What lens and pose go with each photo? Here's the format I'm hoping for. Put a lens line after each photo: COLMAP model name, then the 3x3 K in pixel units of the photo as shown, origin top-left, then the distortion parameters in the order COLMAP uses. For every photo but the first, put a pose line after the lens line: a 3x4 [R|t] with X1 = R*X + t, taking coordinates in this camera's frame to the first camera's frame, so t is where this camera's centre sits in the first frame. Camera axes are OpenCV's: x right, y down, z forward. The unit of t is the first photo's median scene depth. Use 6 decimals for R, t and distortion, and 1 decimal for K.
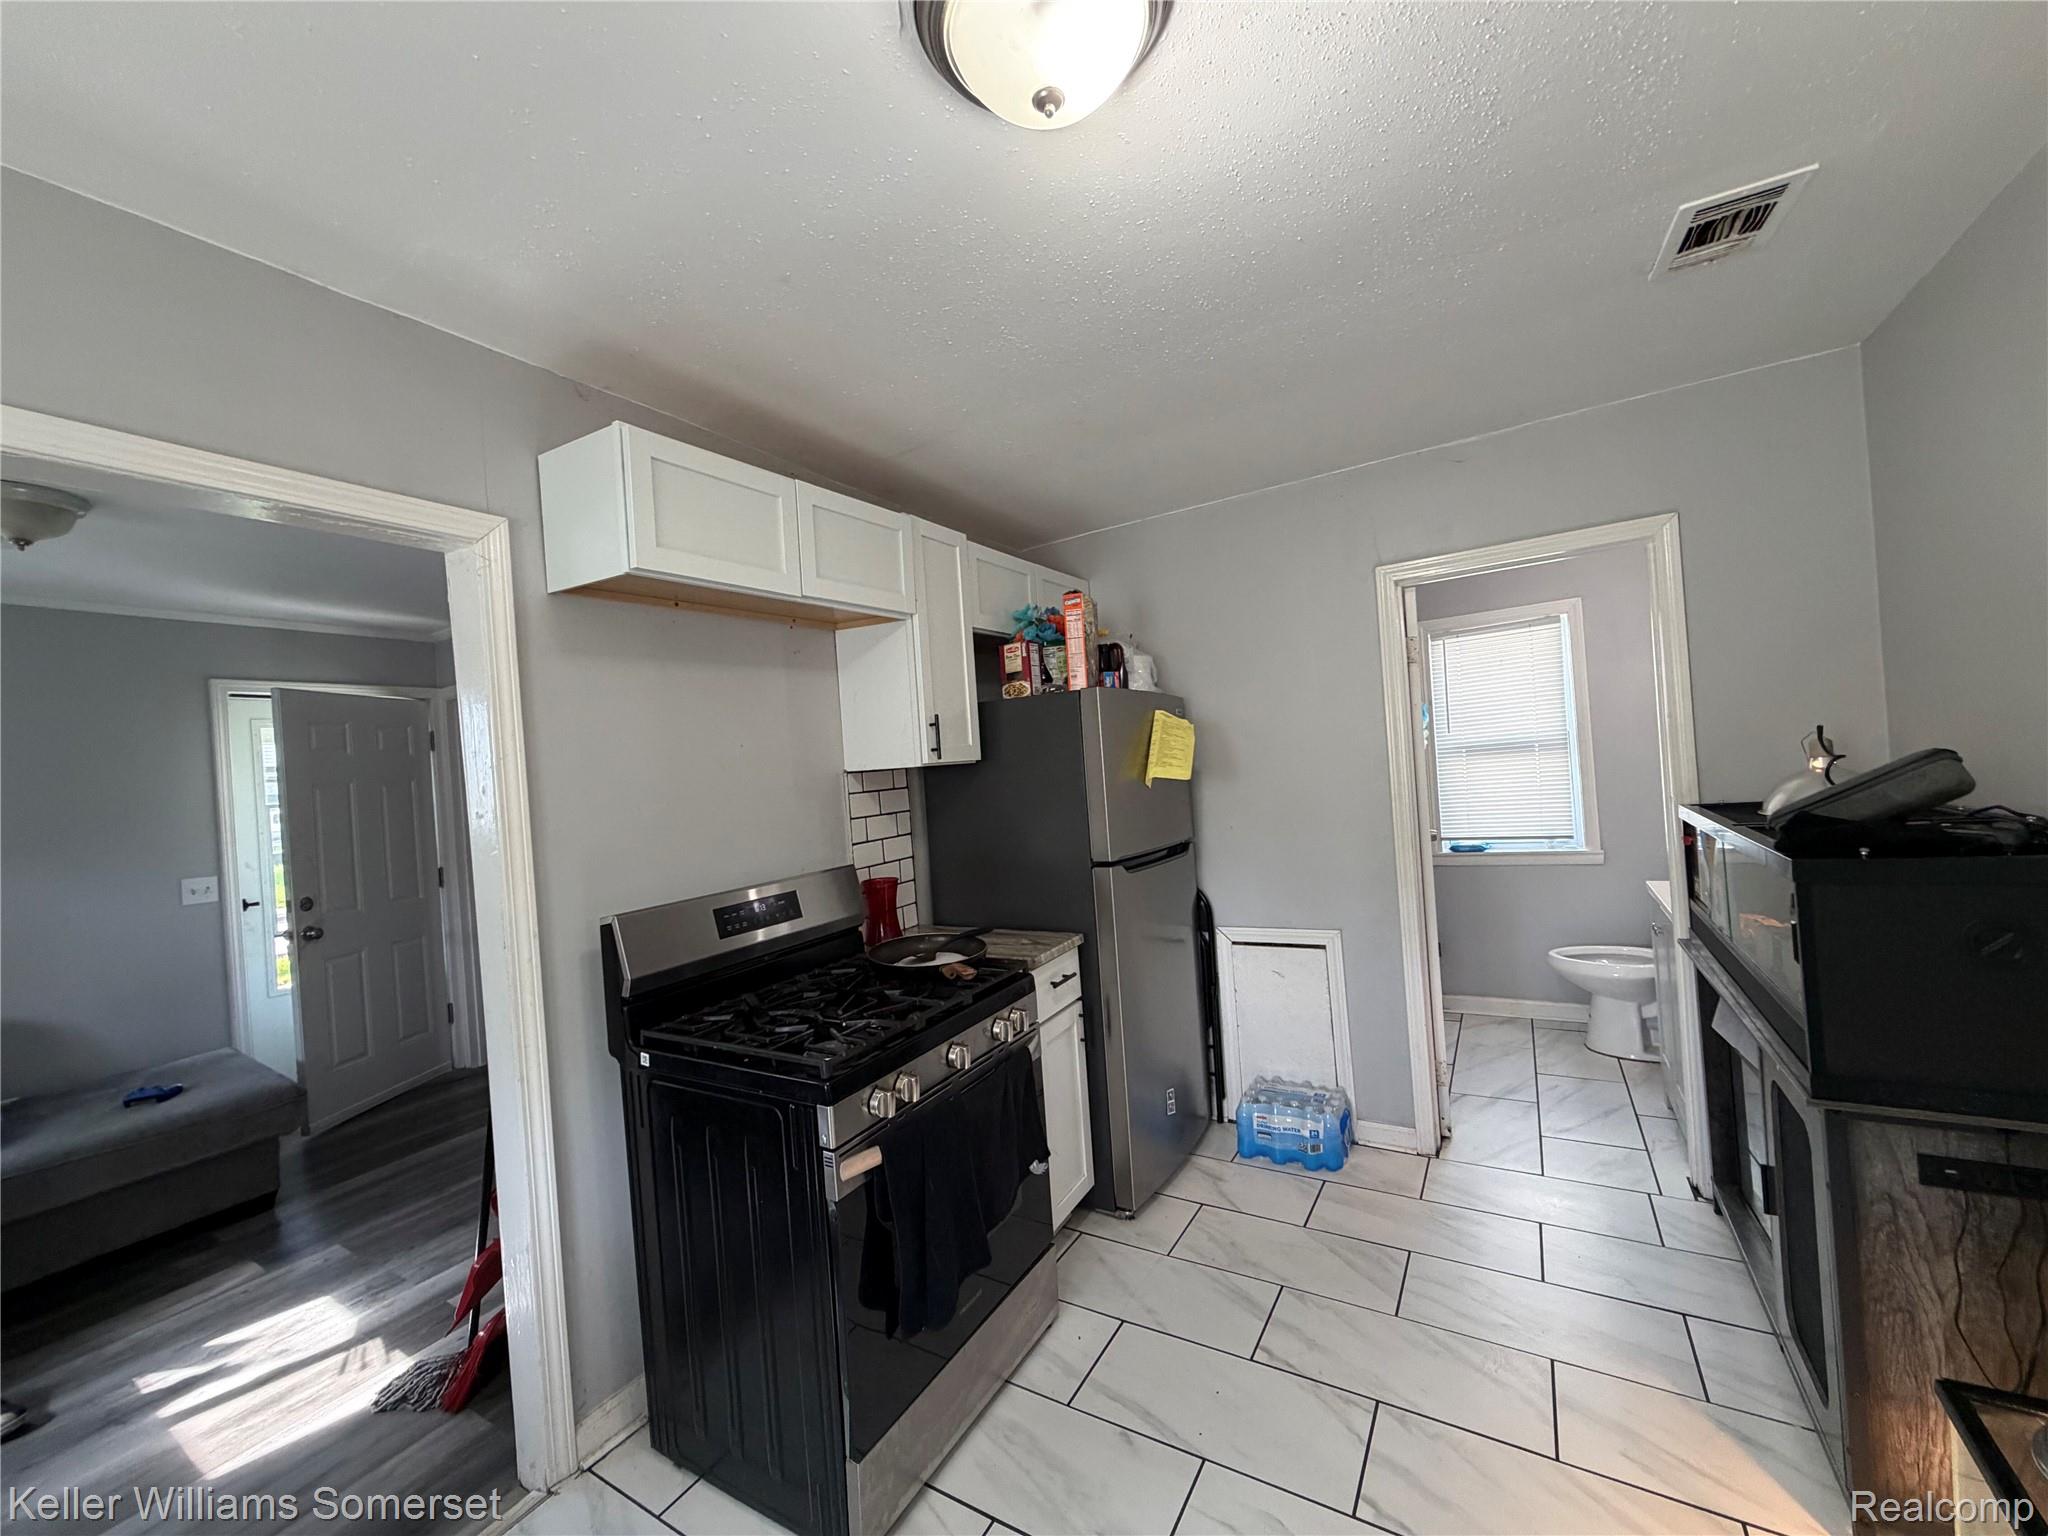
lens RADIAL K [[817.0, 0, 1019.0], [0, 817.0, 762.8], [0, 0, 1]] dist [0.001561, 0.000352]
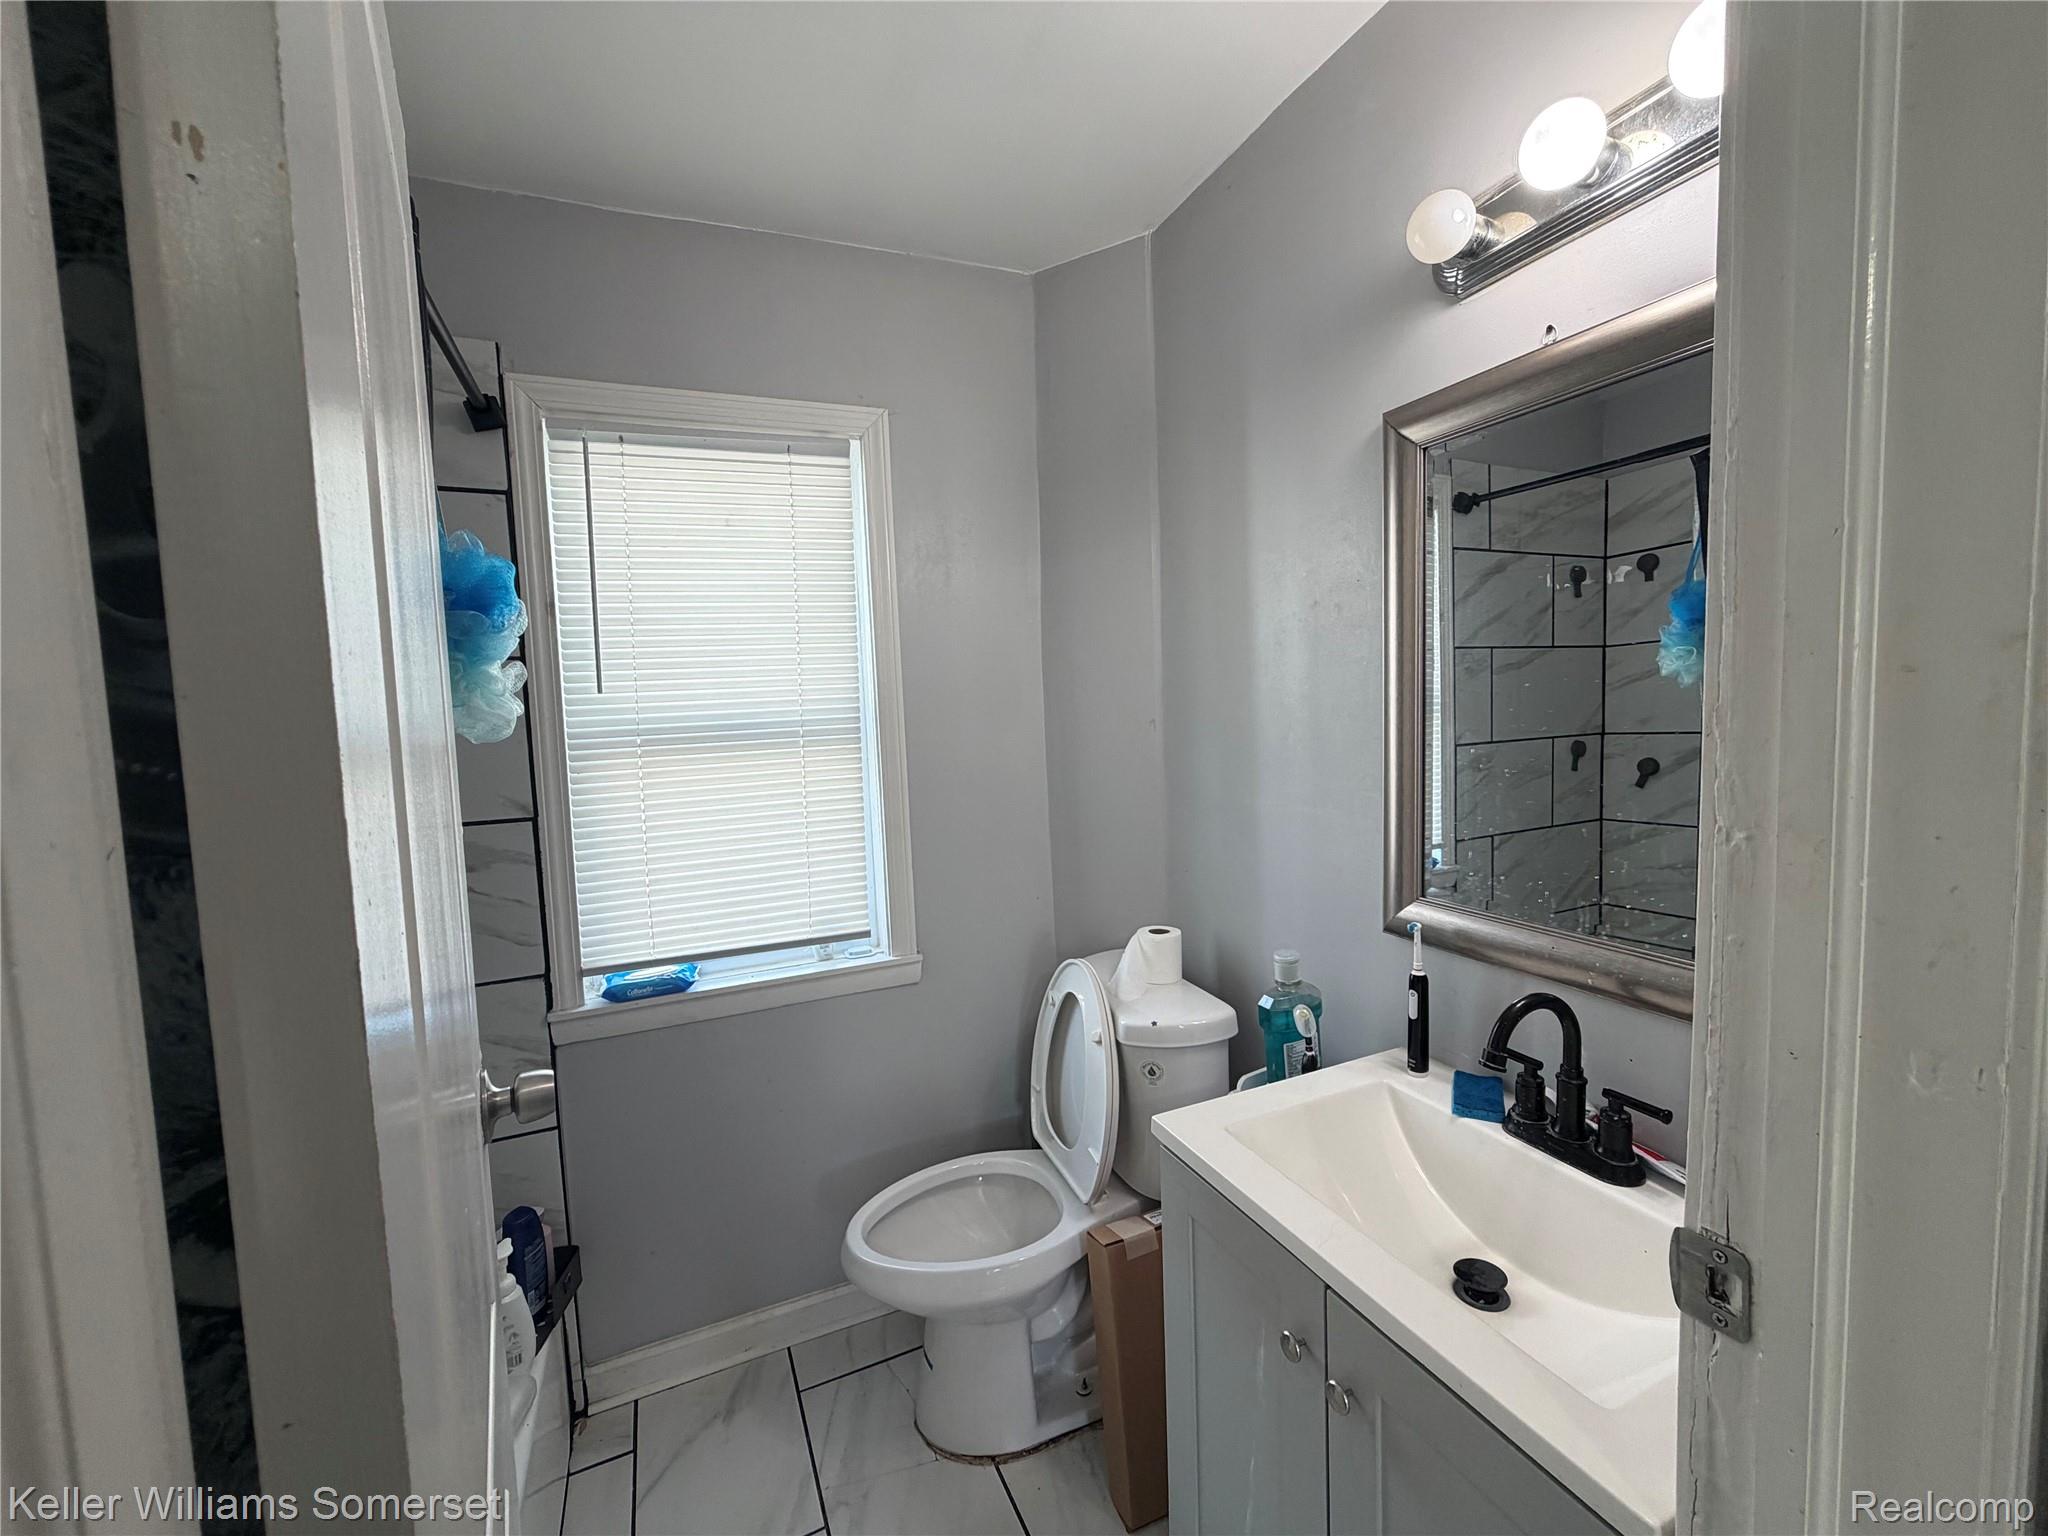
lens RADIAL K [[817.0, 0, 1005.7], [0, 817.0, 766.8], [0, 0, 1]] dist [0.001561, 0.000352]
pose [[0.563735, -0.006378, 0.825931, 0.331378], [-0.008922, 0.999865, 0.013811, -0.009830], [-0.825907, -0.015154, 0.563602, 0.657348]]
